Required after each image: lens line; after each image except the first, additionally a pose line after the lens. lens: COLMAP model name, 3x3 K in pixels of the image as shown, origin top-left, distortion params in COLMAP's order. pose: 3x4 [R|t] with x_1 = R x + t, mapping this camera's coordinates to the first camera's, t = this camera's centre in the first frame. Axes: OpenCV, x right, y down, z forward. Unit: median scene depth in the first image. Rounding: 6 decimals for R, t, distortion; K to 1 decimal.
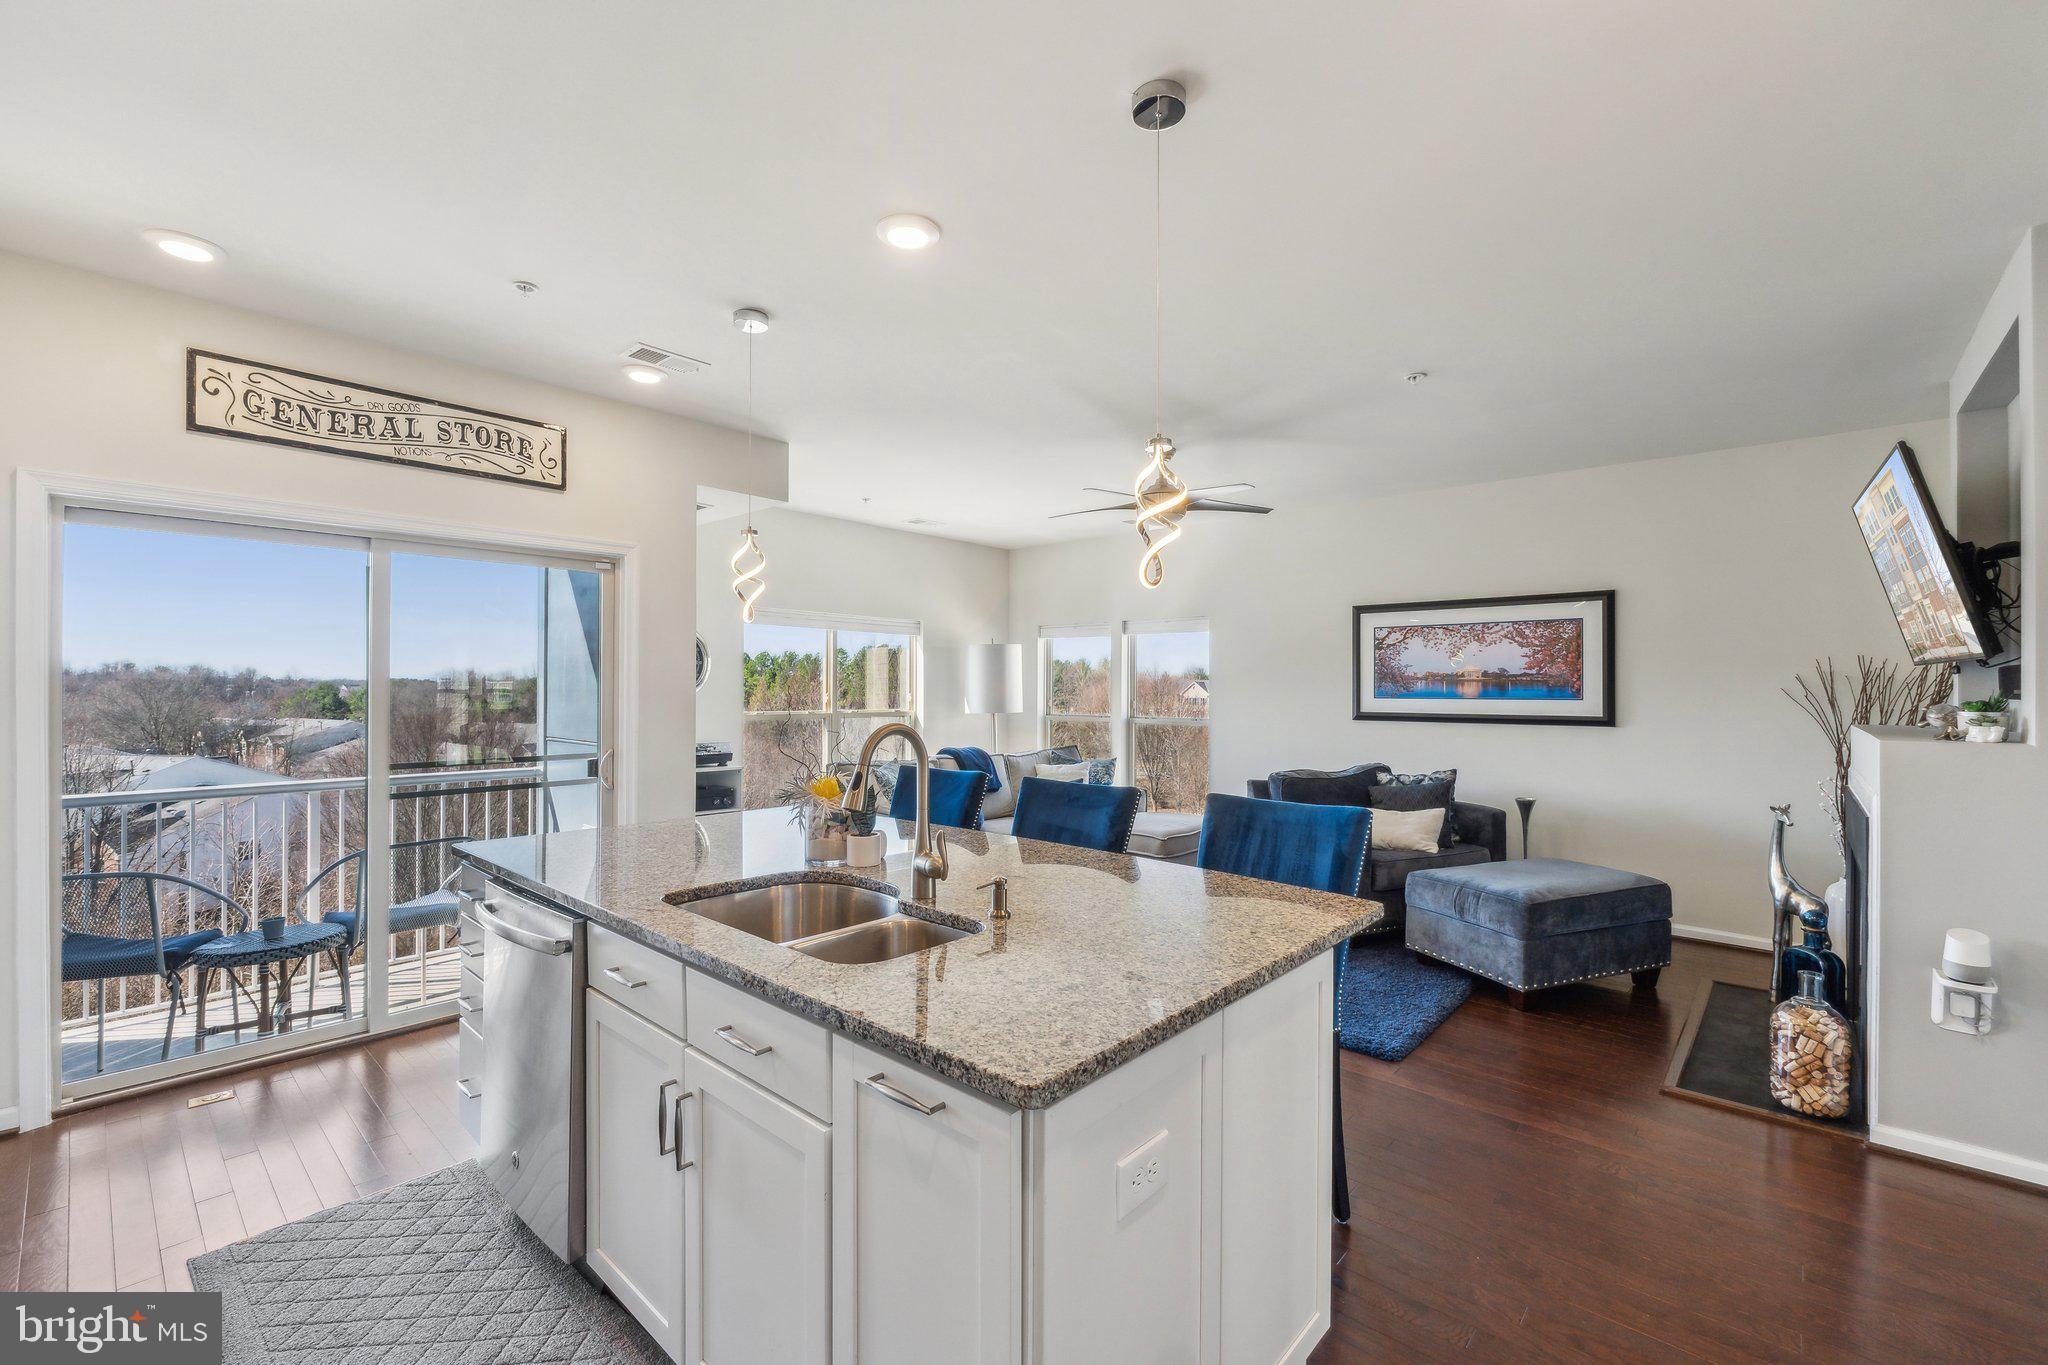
lens RADIAL K [[856.4, 0, 1042.0], [0, 856.4, 689.6], [0, 0, 1]] dist [-0.011430, 0.000484]
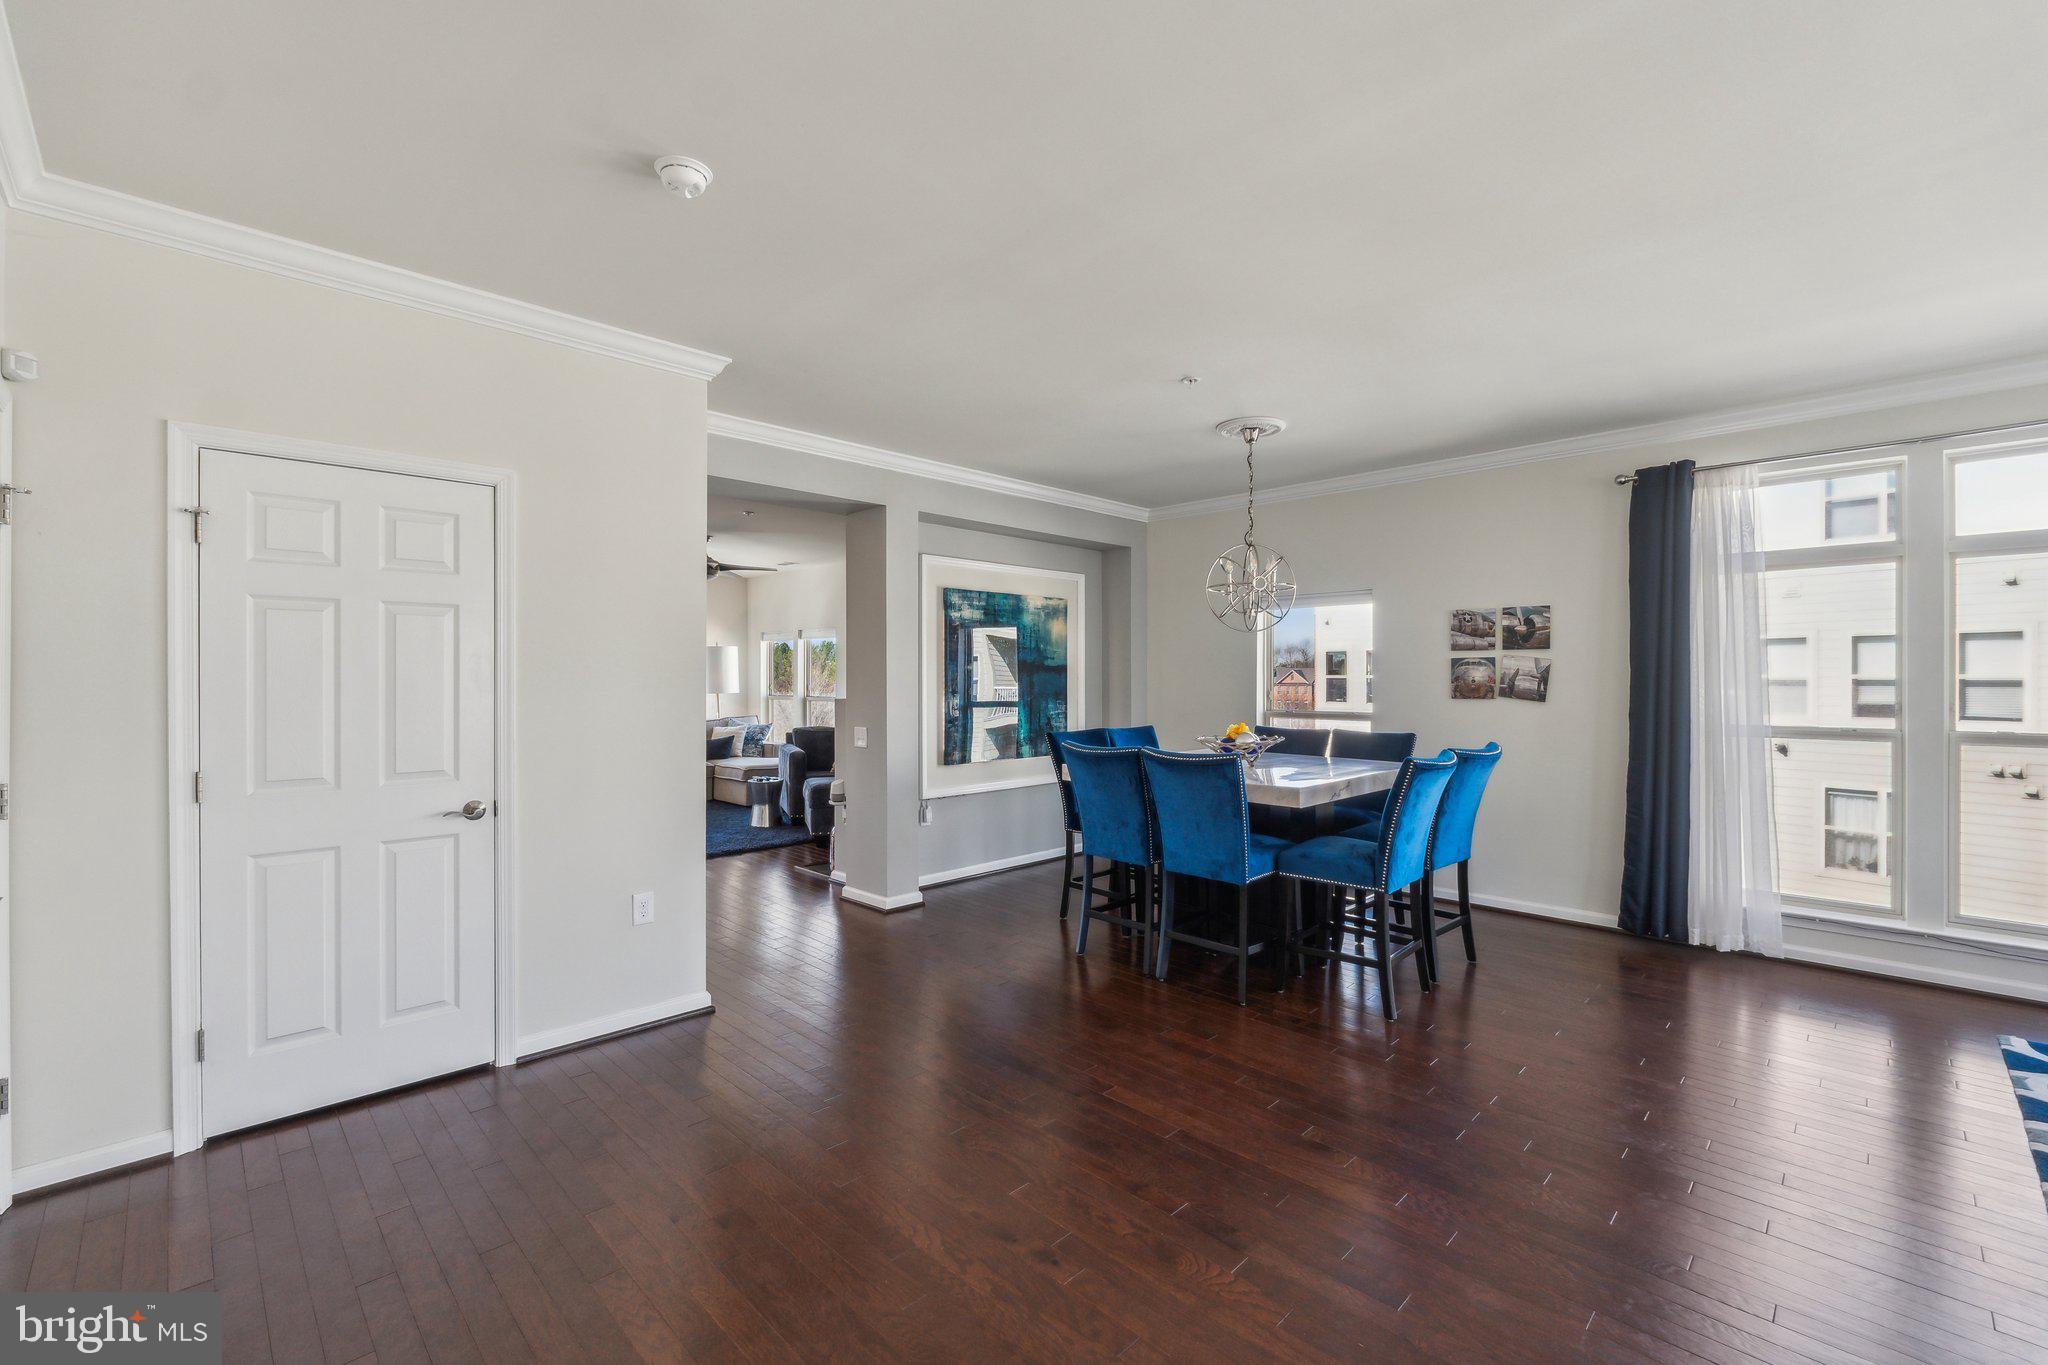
lens RADIAL K [[856.4, 0, 1037.1], [0, 856.4, 677.8], [0, 0, 1]] dist [-0.011430, 0.000484]
pose [[0.997917, -0.002229, -0.064466, 0.871526], [0.002197, 0.999997, -0.000568, 0.003544], [0.064467, 0.000425, 0.997920, -0.646215]]
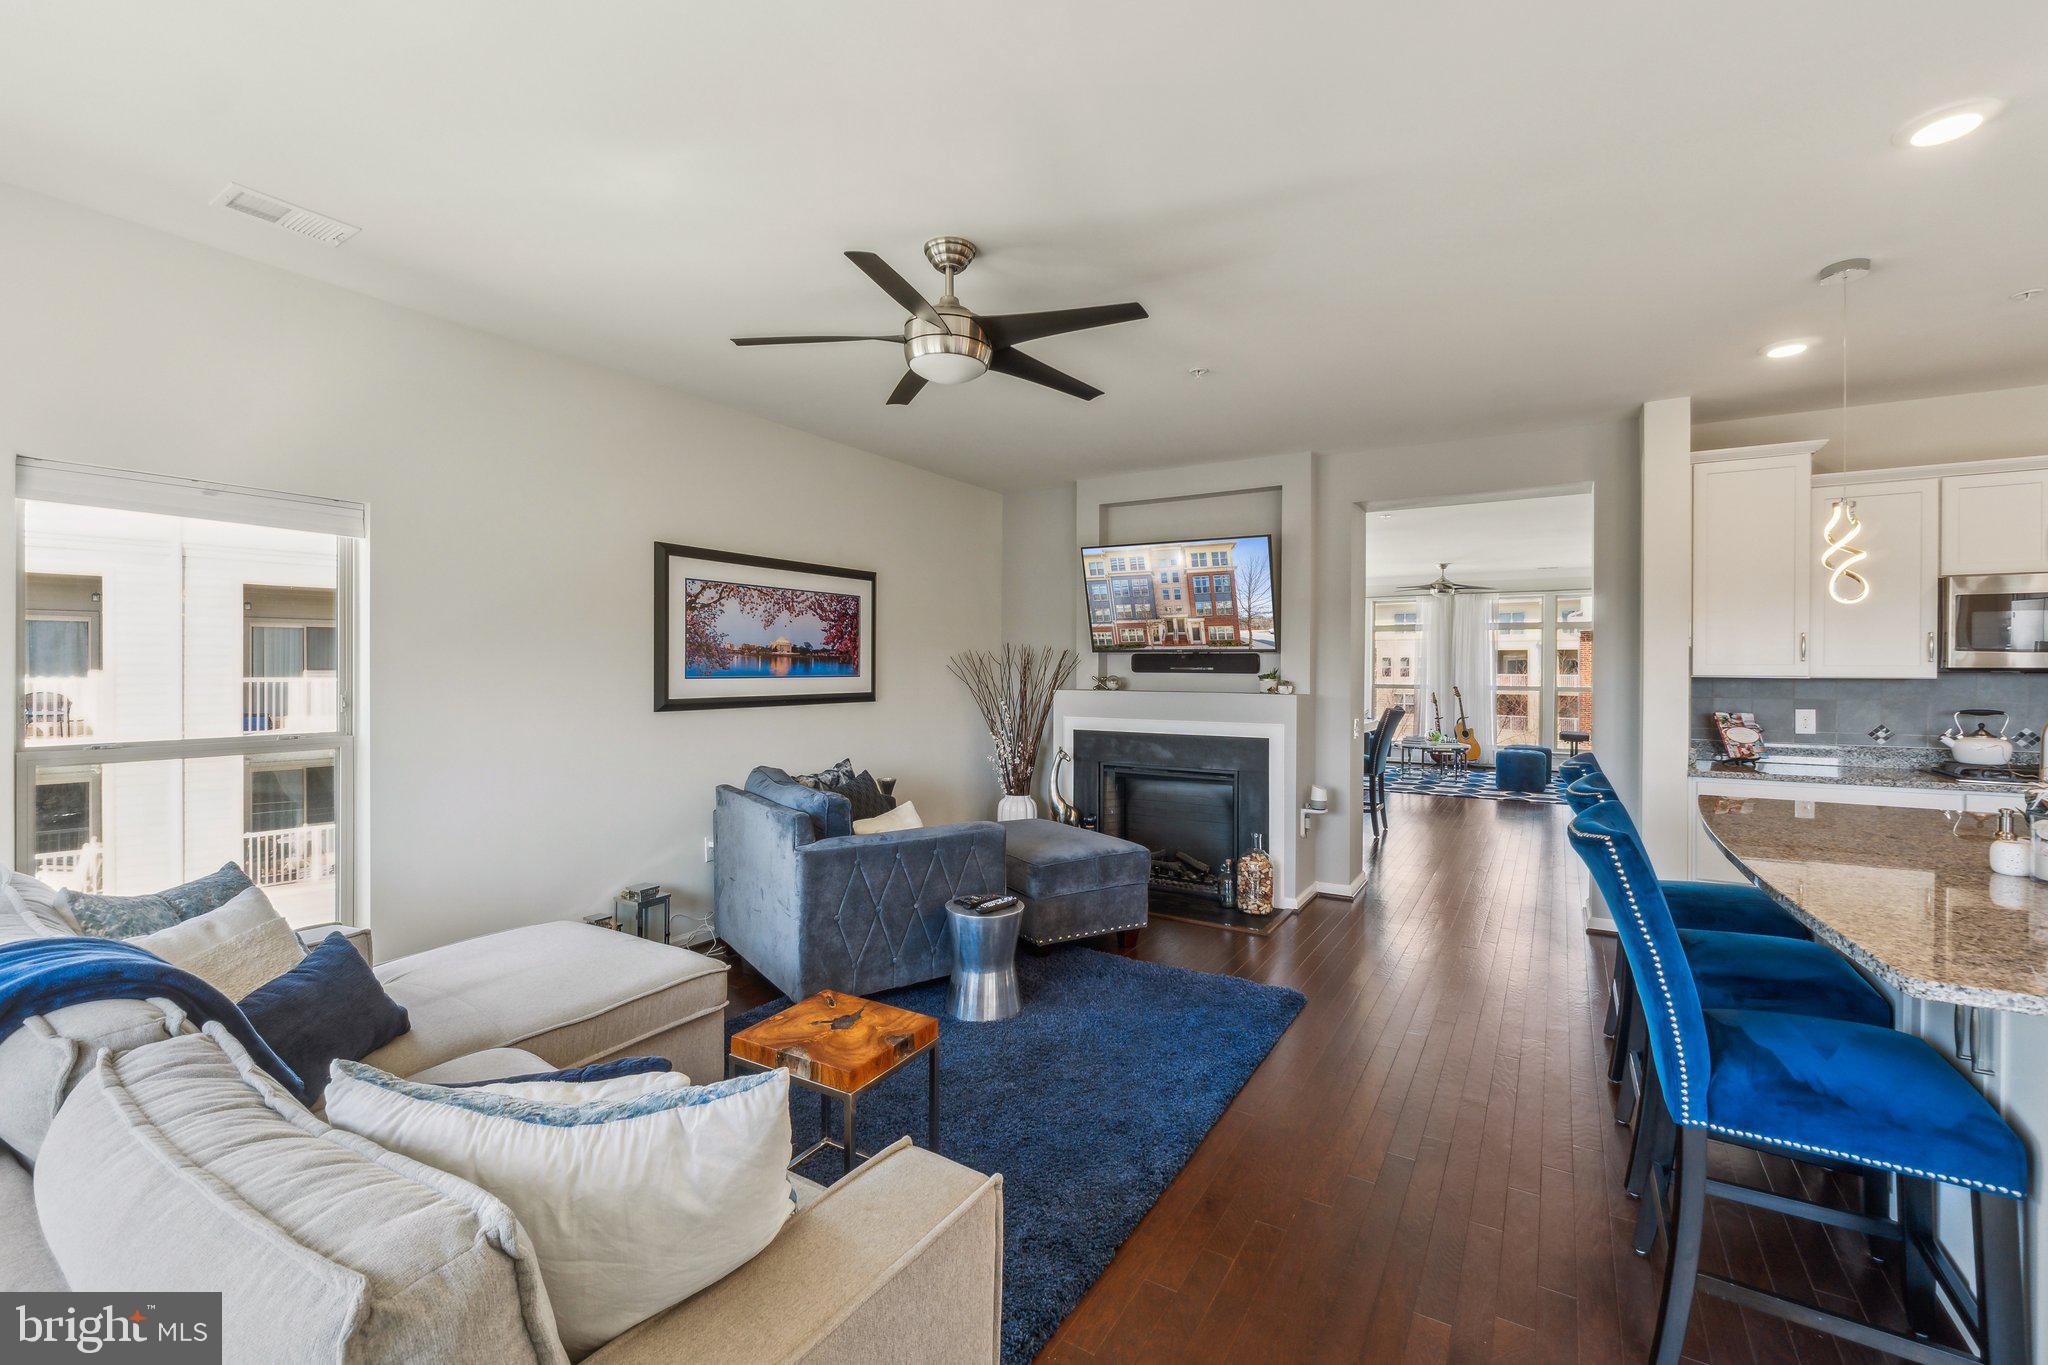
lens RADIAL K [[856.4, 0, 1009.0], [0, 856.4, 669.6], [0, 0, 1]] dist [-0.011430, 0.000484]
pose [[-0.150739, -0.006343, 0.988553, -0.407339], [-0.003750, 0.999976, 0.005844, -0.003065], [-0.988566, -0.002826, -0.150759, 0.989453]]
